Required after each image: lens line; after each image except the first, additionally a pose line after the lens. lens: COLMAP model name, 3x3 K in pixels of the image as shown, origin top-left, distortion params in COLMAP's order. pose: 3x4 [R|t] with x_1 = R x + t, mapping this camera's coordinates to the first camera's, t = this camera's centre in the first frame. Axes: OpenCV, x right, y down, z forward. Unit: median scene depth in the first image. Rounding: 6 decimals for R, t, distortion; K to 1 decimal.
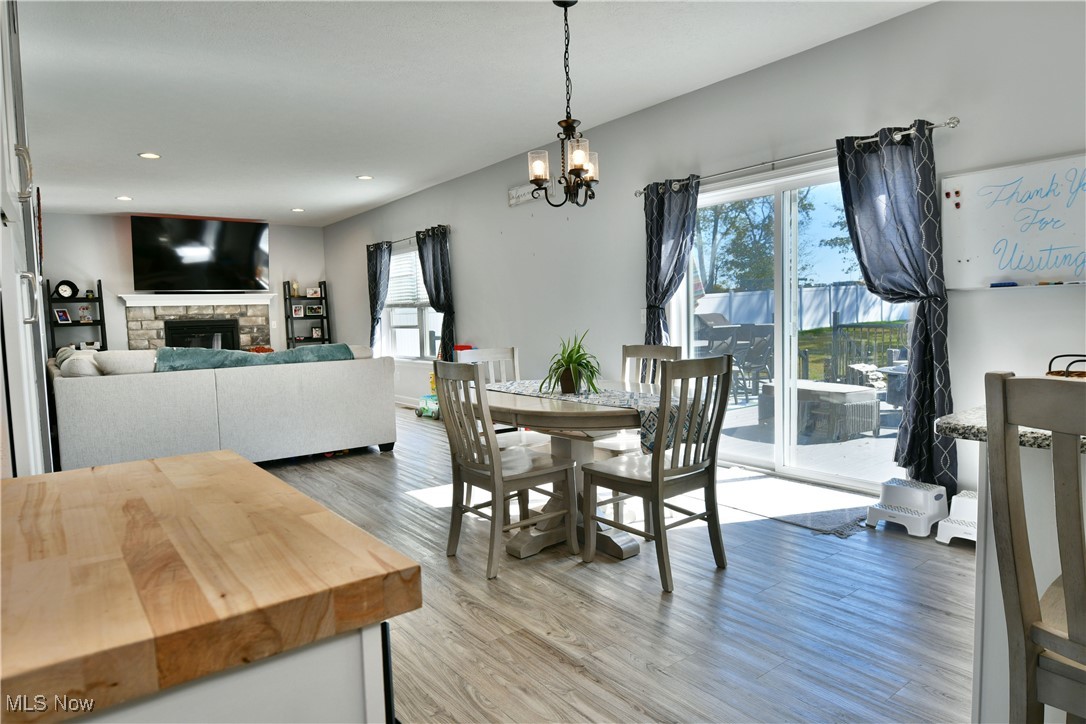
lens RADIAL K [[653.0, 0, 538.7], [0, 653.0, 363.3], [0, 0, 1]] dist [-0.016581, -0.002263]
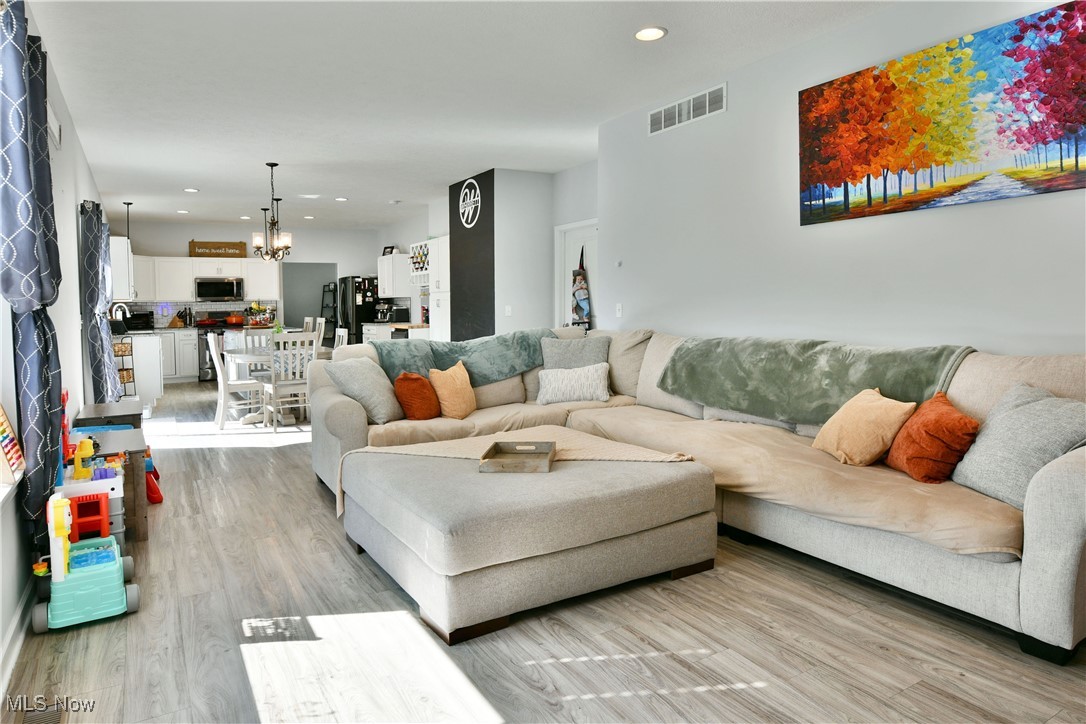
lens RADIAL K [[665.2, 0, 547.6], [0, 665.2, 319.2], [0, 0, 1]] dist [-0.017812, -0.002934]
pose [[-0.994236, 0.047538, 0.096093, -0.393733], [0.056614, 0.993957, 0.094046, -0.079752], [-0.091042, 0.098944, -0.990919, 1.180008]]
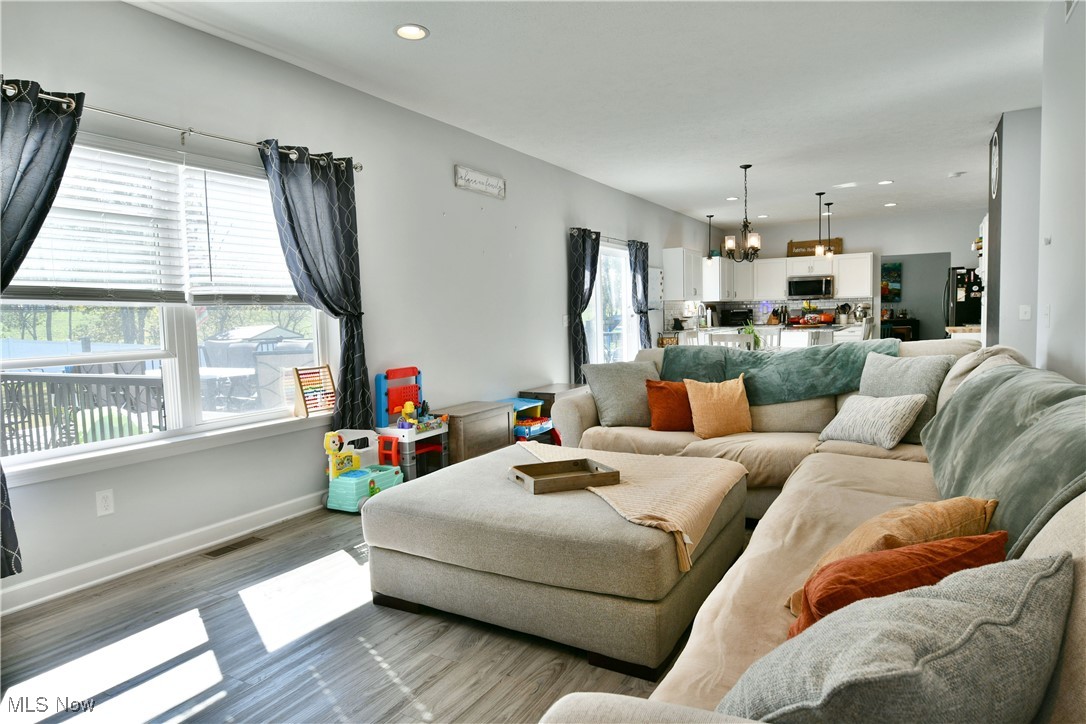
lens RADIAL K [[664.2, 0, 543.0], [0, 664.2, 362.0], [0, 0, 1]] dist [-0.003643, -0.000362]
pose [[-0.394573, -0.025431, 0.918513, -0.652015], [0.104056, 0.991950, 0.072164, -0.055729], [-0.912954, 0.124050, -0.388750, 0.962857]]
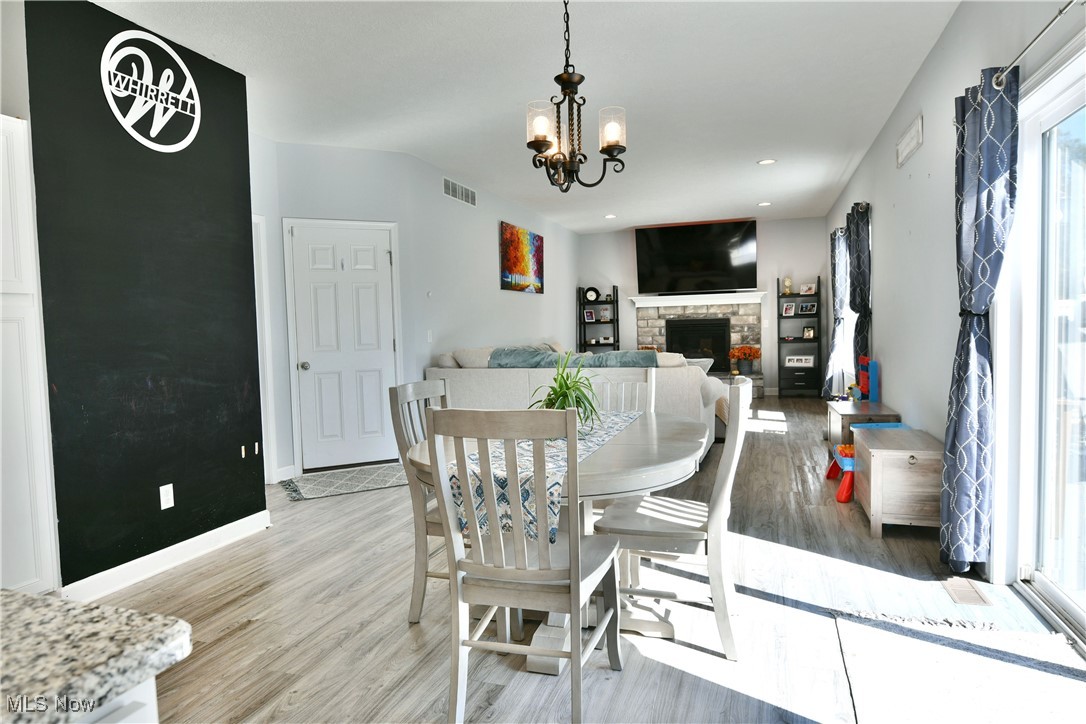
lens RADIAL K [[653.0, 0, 538.7], [0, 653.0, 363.3], [0, 0, 1]] dist [-0.016581, -0.002263]
pose [[0.564295, 0.060117, -0.823381, 0.256885], [-0.050410, 0.997993, 0.038318, -0.025587], [0.824032, 0.019885, 0.566194, 0.212772]]
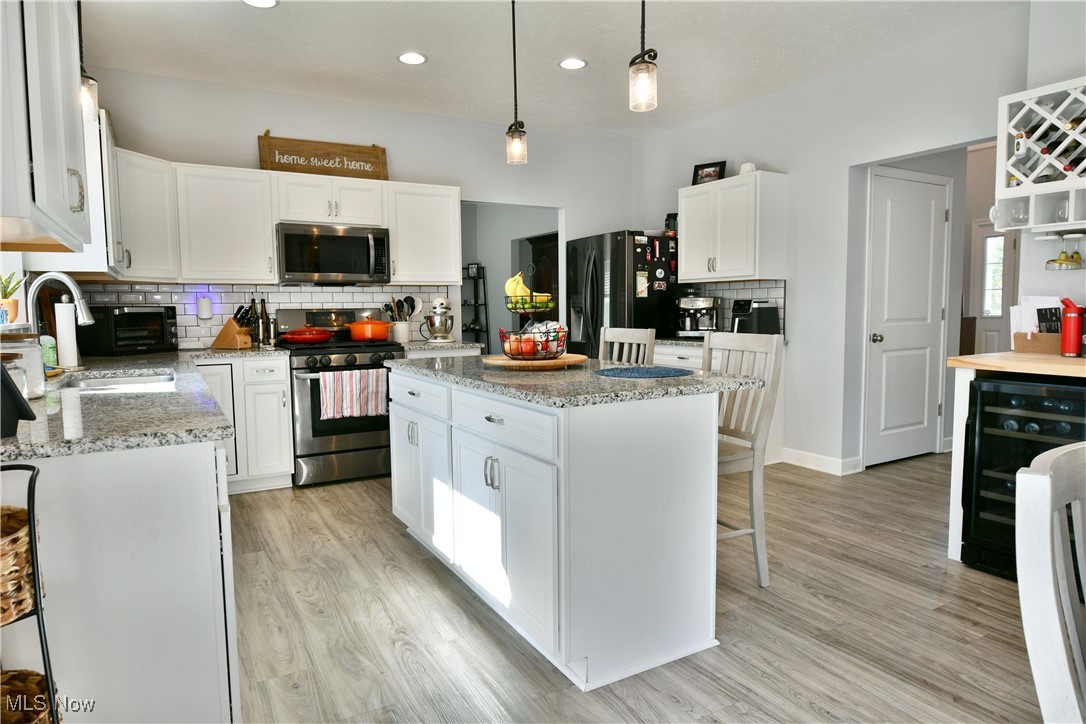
lens RADIAL K [[657.3, 0, 537.6], [0, 657.3, 363.0], [0, 0, 1]] dist [-0.011619, -0.002499]
pose [[-0.991230, 0.029729, 0.128760, 0.156393], [0.049518, 0.986934, 0.153329, -0.038403], [-0.122519, 0.158360, -0.979751, 0.434004]]
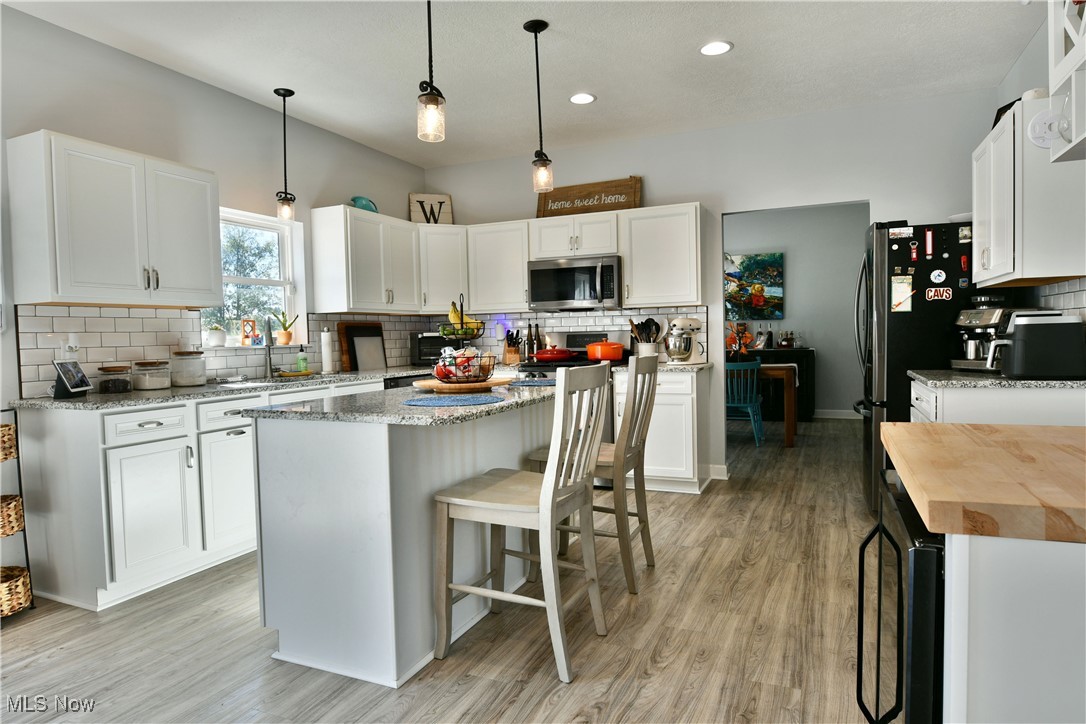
lens RADIAL K [[657.3, 0, 537.6], [0, 657.3, 363.0], [0, 0, 1]] dist [-0.011619, -0.002499]
pose [[-0.482868, 0.003615, 0.875686, -0.128140], [0.102750, 0.993318, 0.052557, -0.014406], [-0.869644, 0.115355, -0.480012, 0.242482]]
